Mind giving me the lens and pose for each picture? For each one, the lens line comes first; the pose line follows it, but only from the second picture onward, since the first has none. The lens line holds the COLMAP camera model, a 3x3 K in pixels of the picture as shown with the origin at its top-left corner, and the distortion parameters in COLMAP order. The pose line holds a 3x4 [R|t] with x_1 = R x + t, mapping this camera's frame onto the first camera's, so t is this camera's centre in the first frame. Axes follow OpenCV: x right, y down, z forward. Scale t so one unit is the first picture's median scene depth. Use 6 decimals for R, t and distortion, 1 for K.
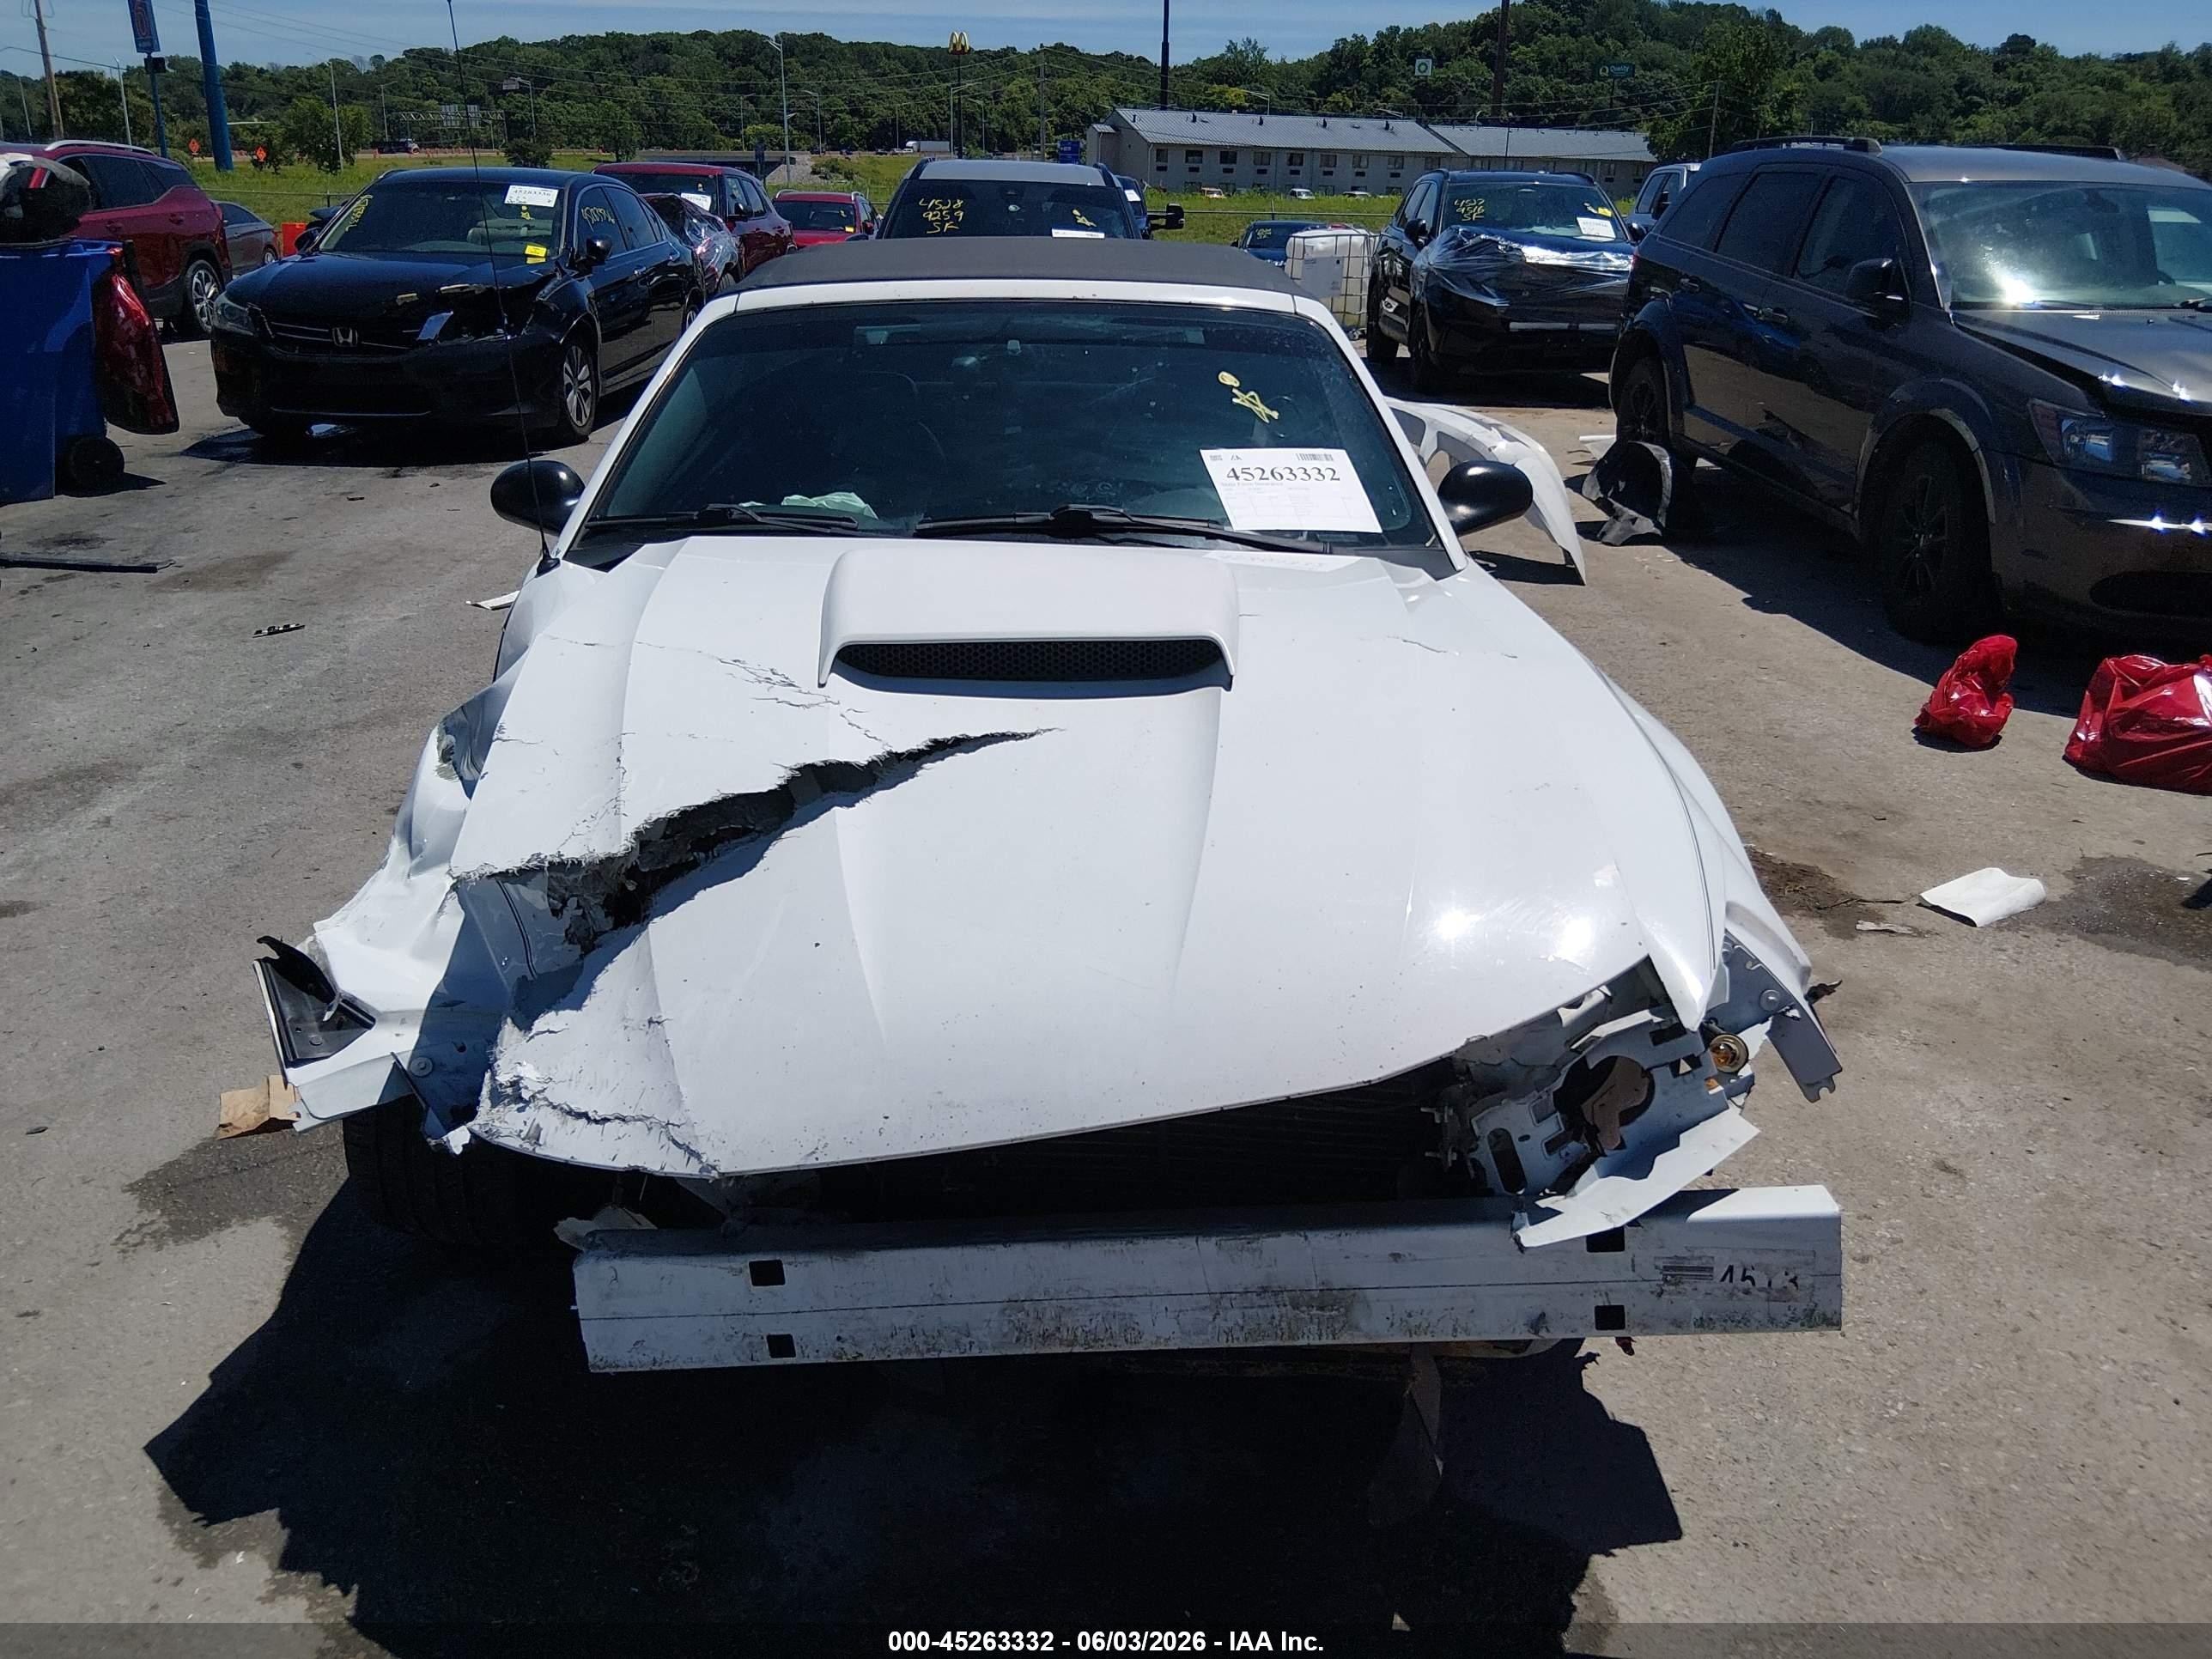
lens RADIAL K [[1672.1, 0, 1116.6], [0, 1672.1, 832.3], [0, 0, 1]] dist [0.095058, -0.173923]
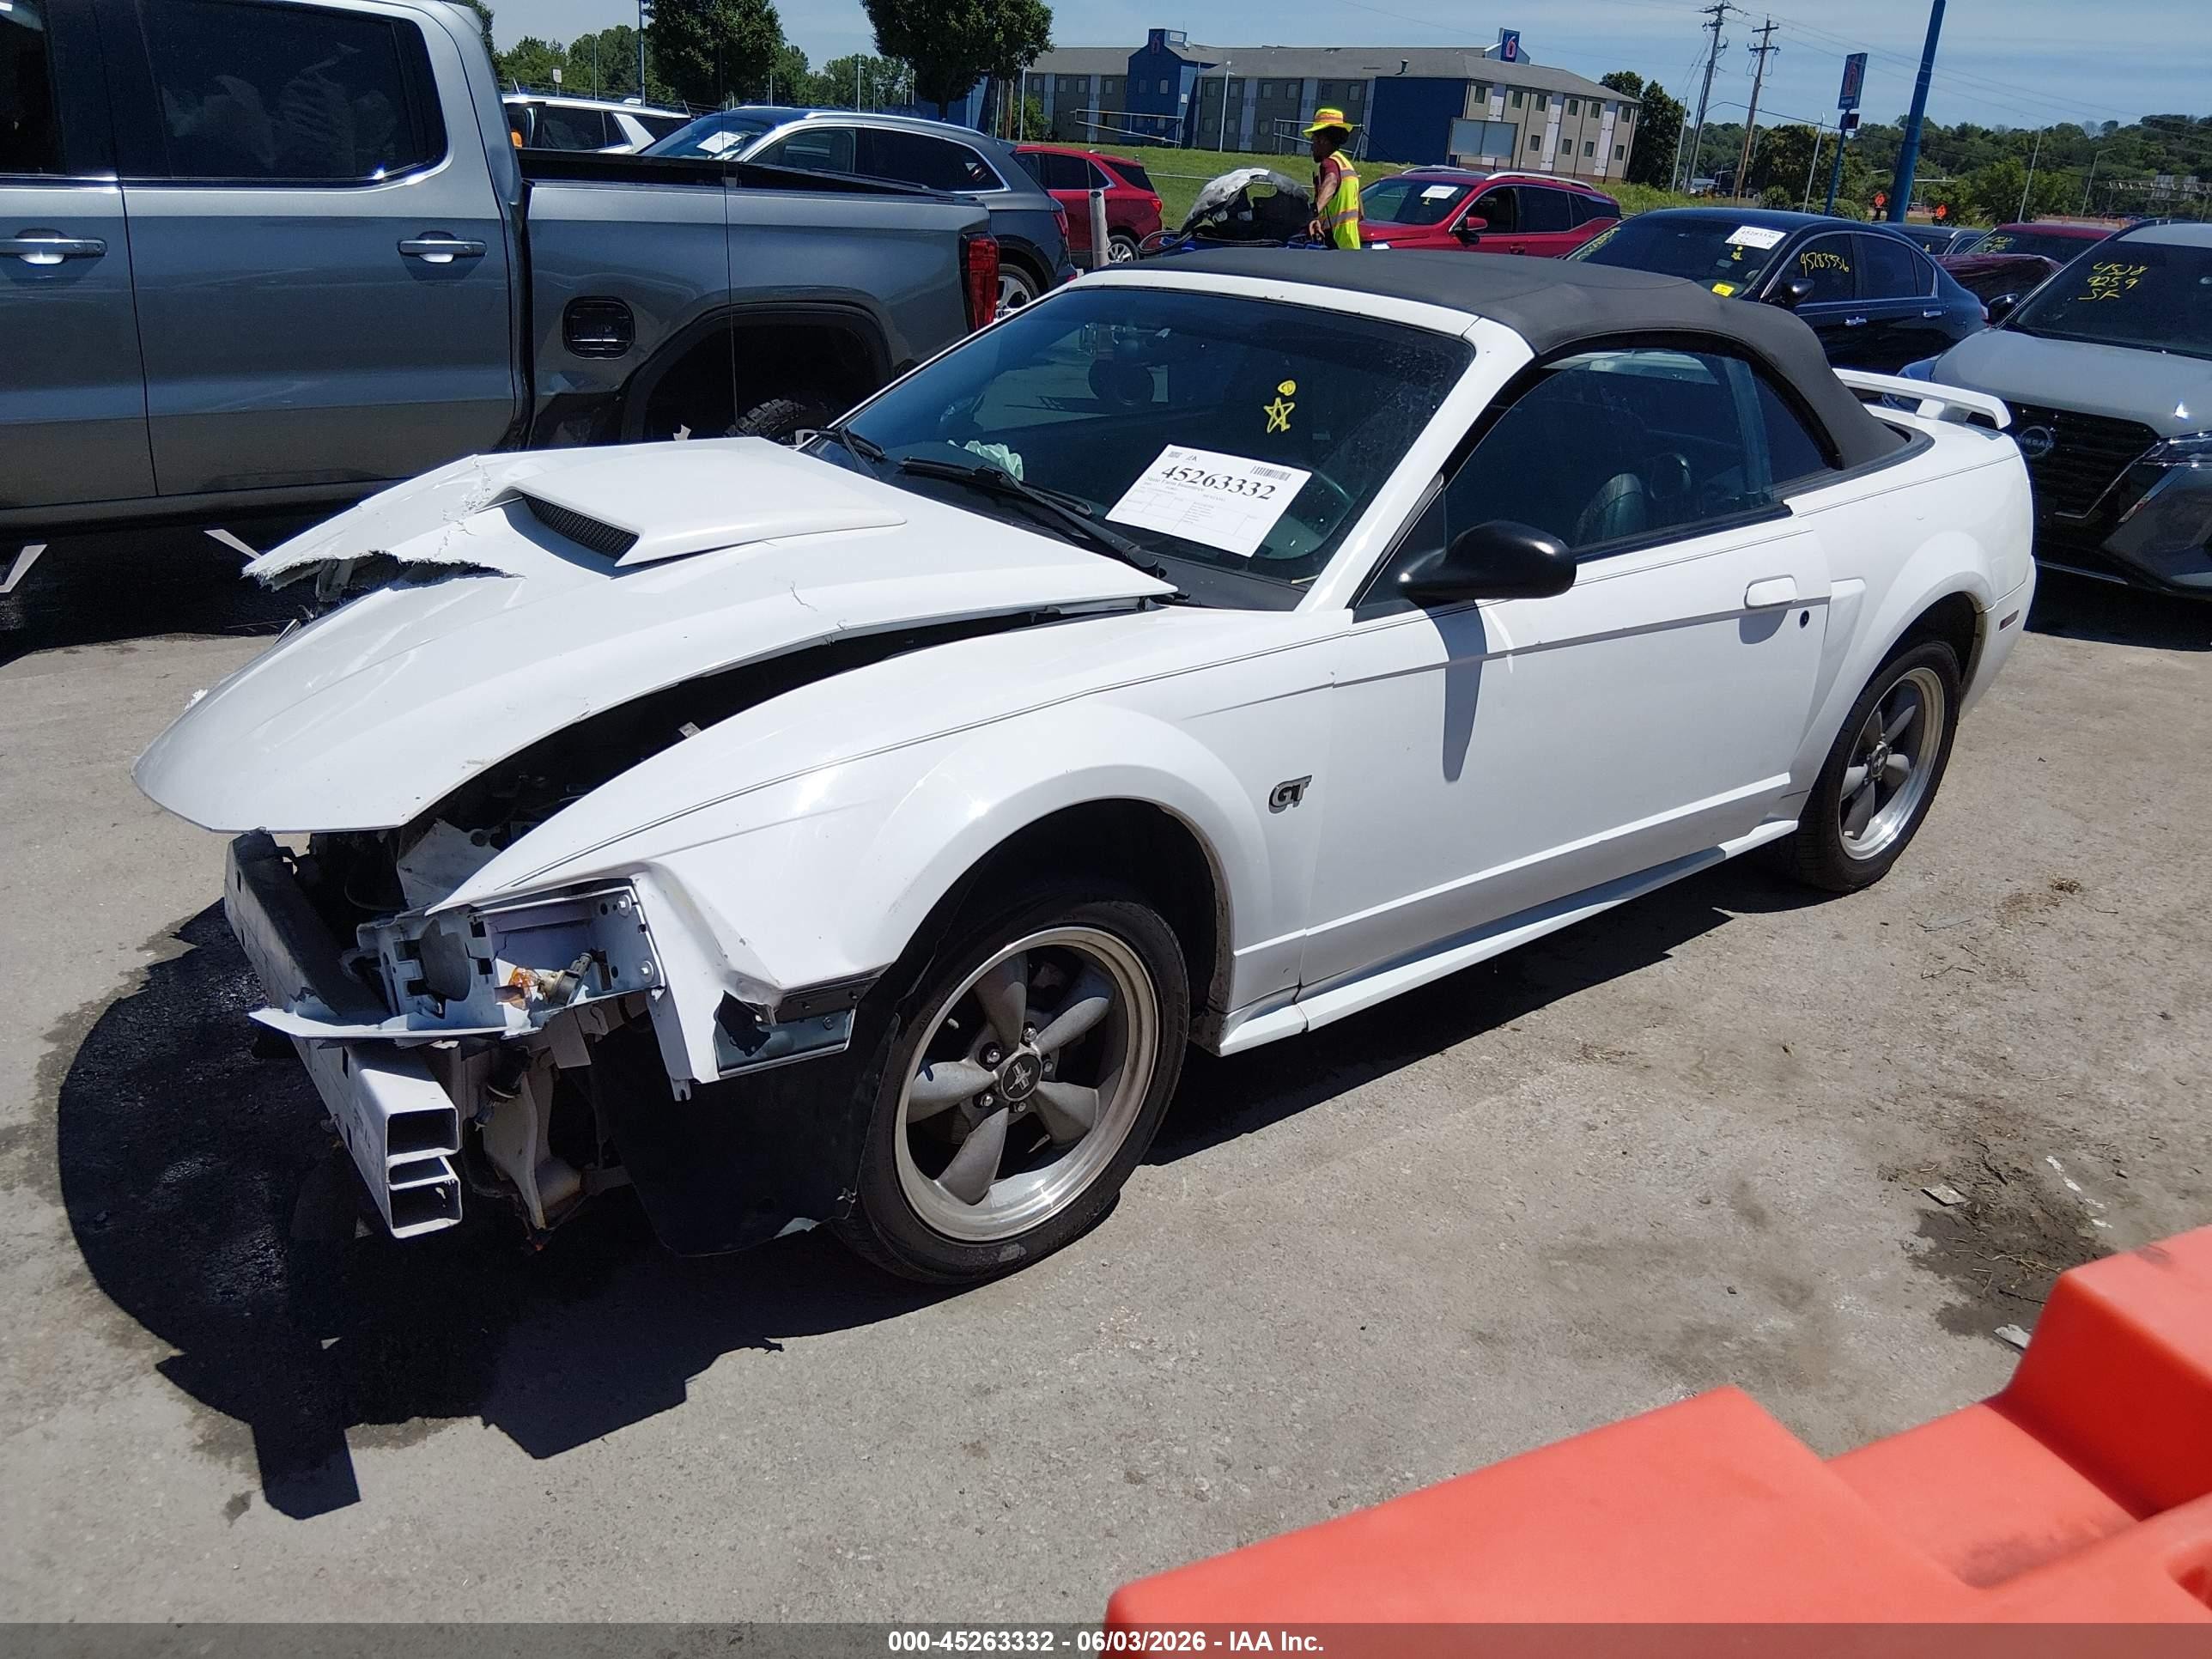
lens RADIAL K [[1666.2, 0, 1117.9], [0, 1666.2, 837.3], [0, 0, 1]] dist [0.104986, -0.182905]
pose [[0.633322, 0.305866, -0.710879, 0.822743], [-0.326040, 0.938536, 0.113349, -0.115636], [0.701855, 0.159989, 0.694120, 0.339744]]
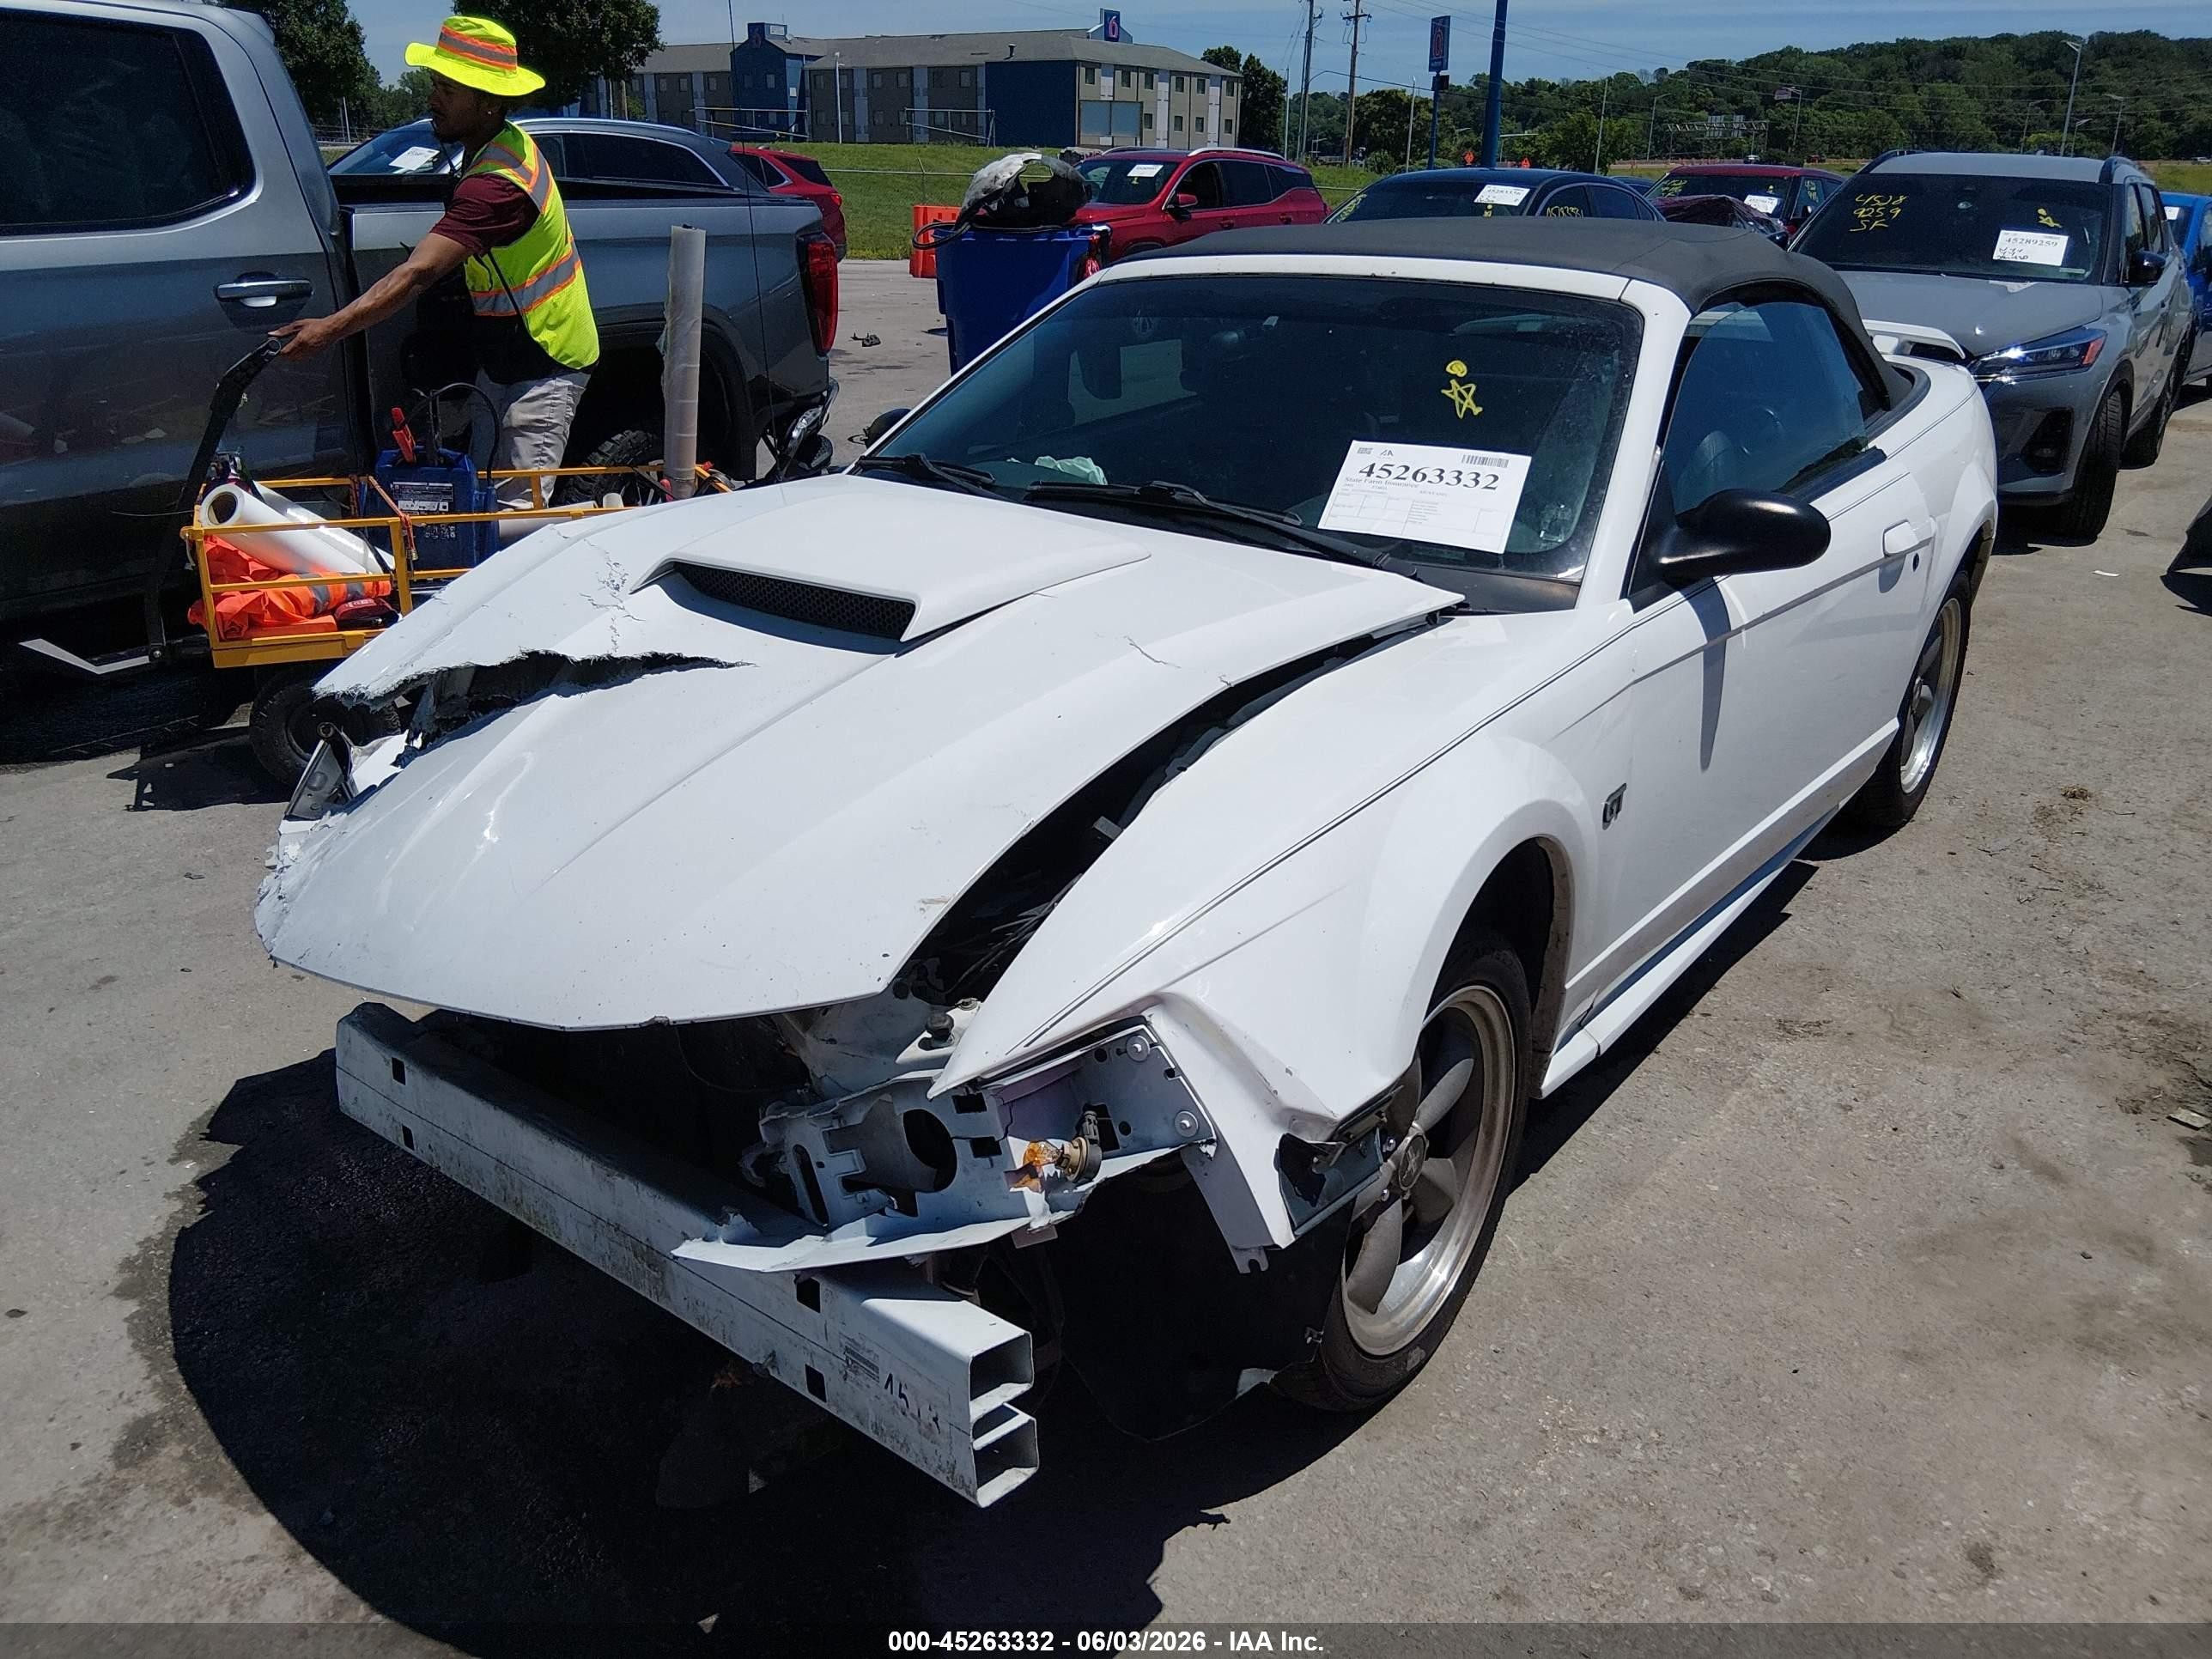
lens RADIAL K [[1672.1, 0, 1116.6], [0, 1672.1, 832.3], [0, 0, 1]] dist [0.095058, -0.173923]
pose [[0.783377, 0.217327, -0.582314, 0.536643], [-0.220597, 0.973102, 0.066409, -0.055842], [0.581084, 0.076433, 0.810247, 0.213283]]
